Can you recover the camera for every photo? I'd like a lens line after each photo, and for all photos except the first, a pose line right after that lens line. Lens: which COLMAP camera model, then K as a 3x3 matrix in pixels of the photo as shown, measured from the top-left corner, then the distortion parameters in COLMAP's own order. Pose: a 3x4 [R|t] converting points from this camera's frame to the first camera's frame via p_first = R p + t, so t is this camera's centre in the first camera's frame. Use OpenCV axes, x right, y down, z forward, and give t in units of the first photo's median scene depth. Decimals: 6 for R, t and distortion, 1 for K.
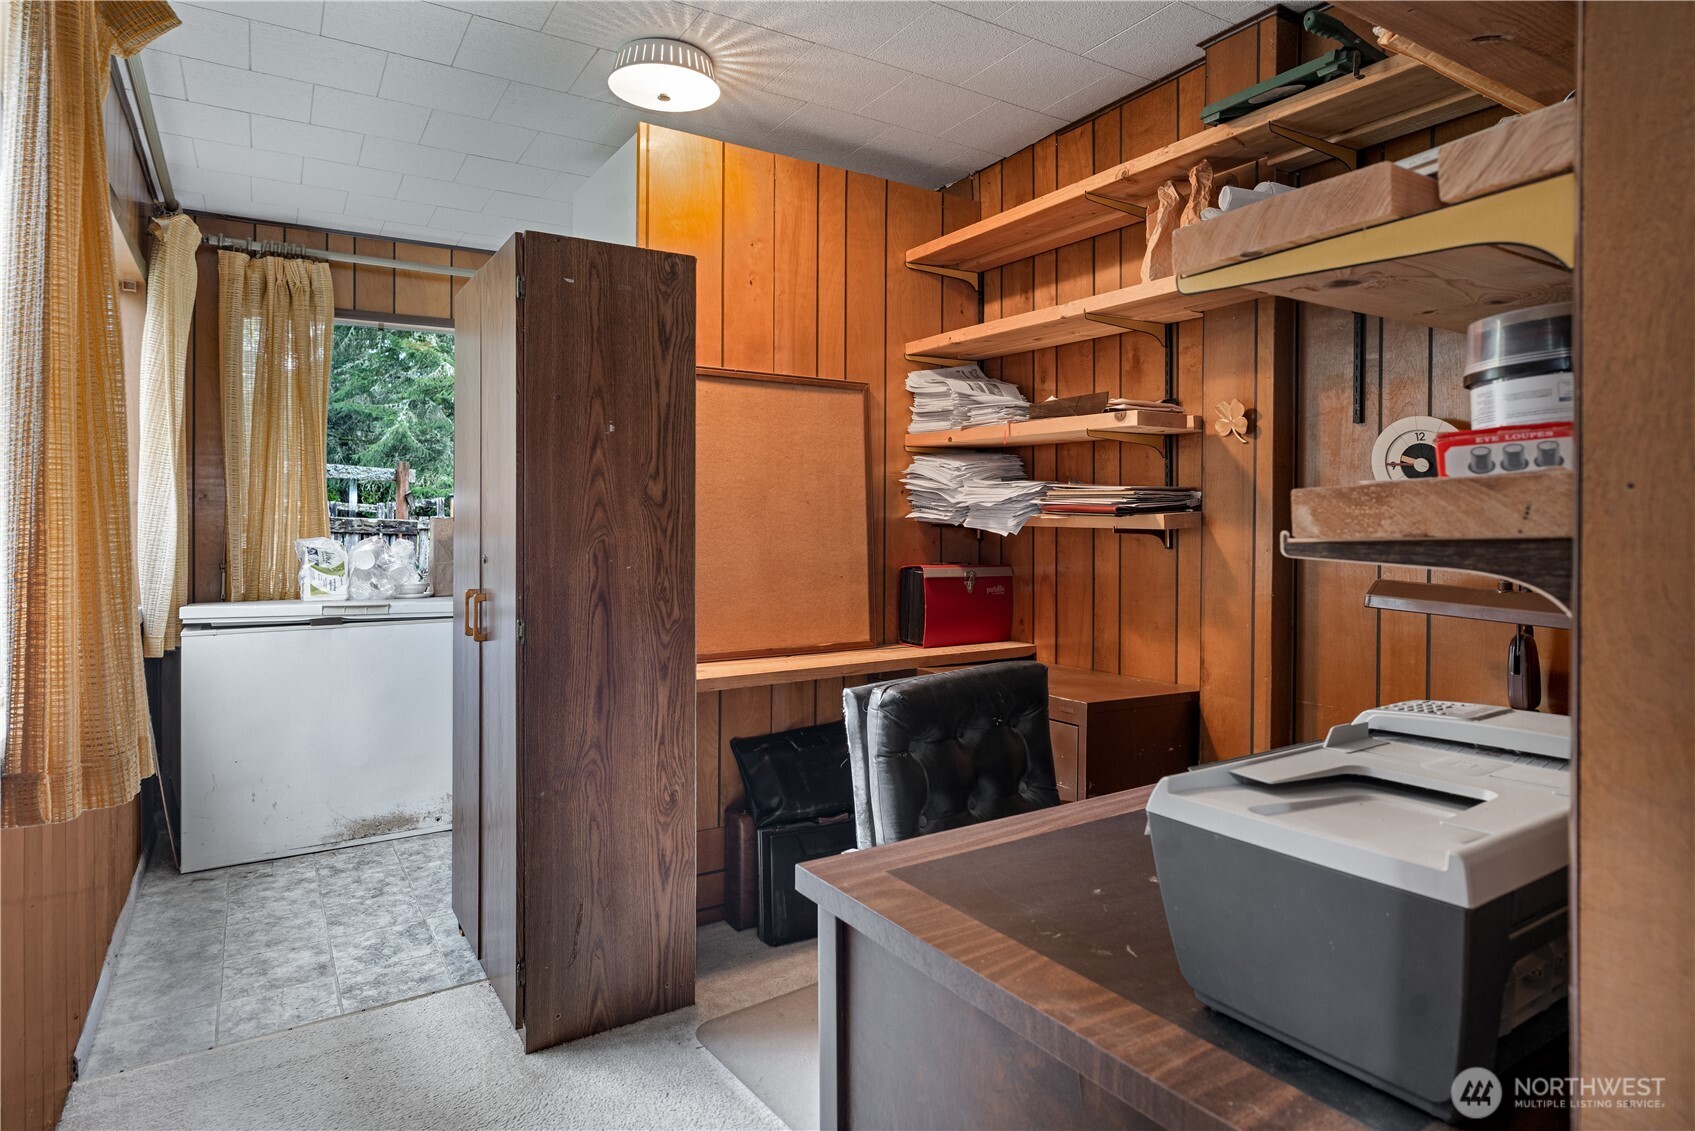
lens RADIAL K [[933.8, 0, 846.3], [0, 933.8, 523.4], [0, 0, 1]] dist [-0.003997, 0.003914]
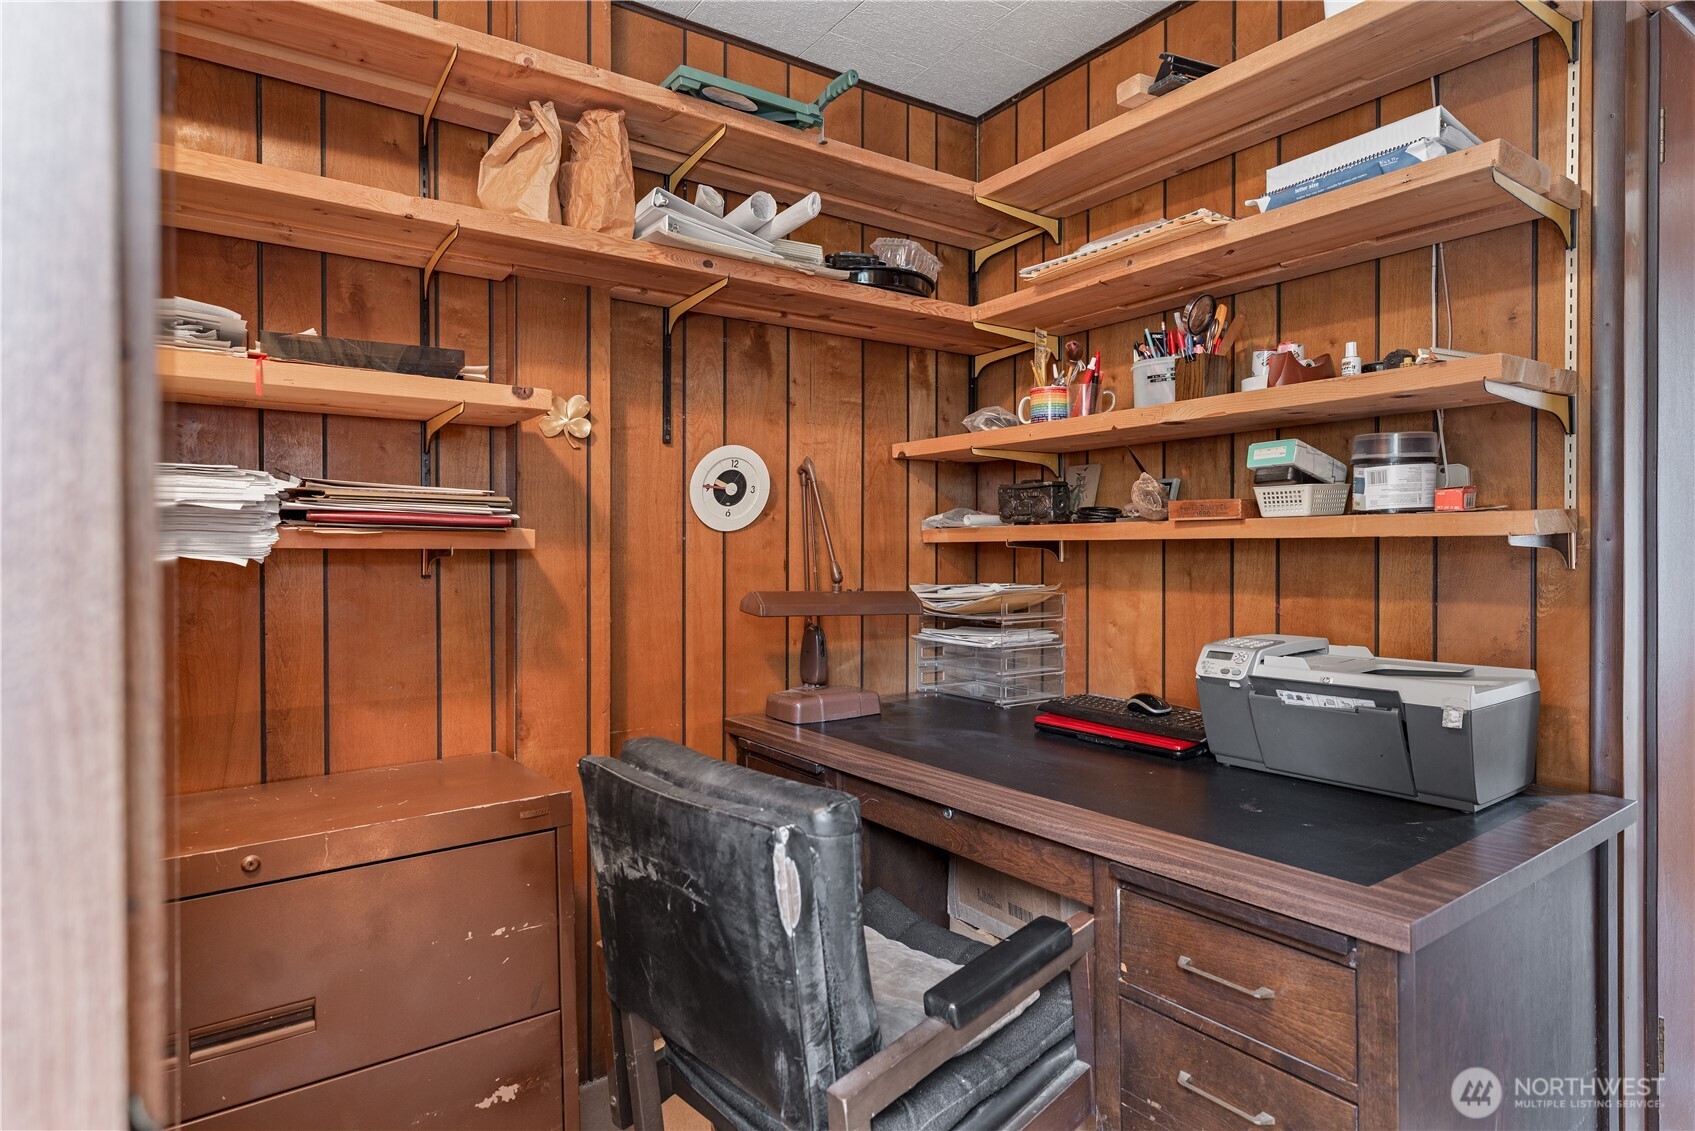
lens RADIAL K [[933.8, 0, 848.4], [0, 933.8, 555.8], [0, 0, 1]] dist [-0.003997, 0.003914]
pose [[-0.051820, -0.010186, 0.998604, -0.516768], [0.010022, 0.999892, 0.010719, 0.007073], [-0.998606, 0.010564, -0.051713, 0.914122]]
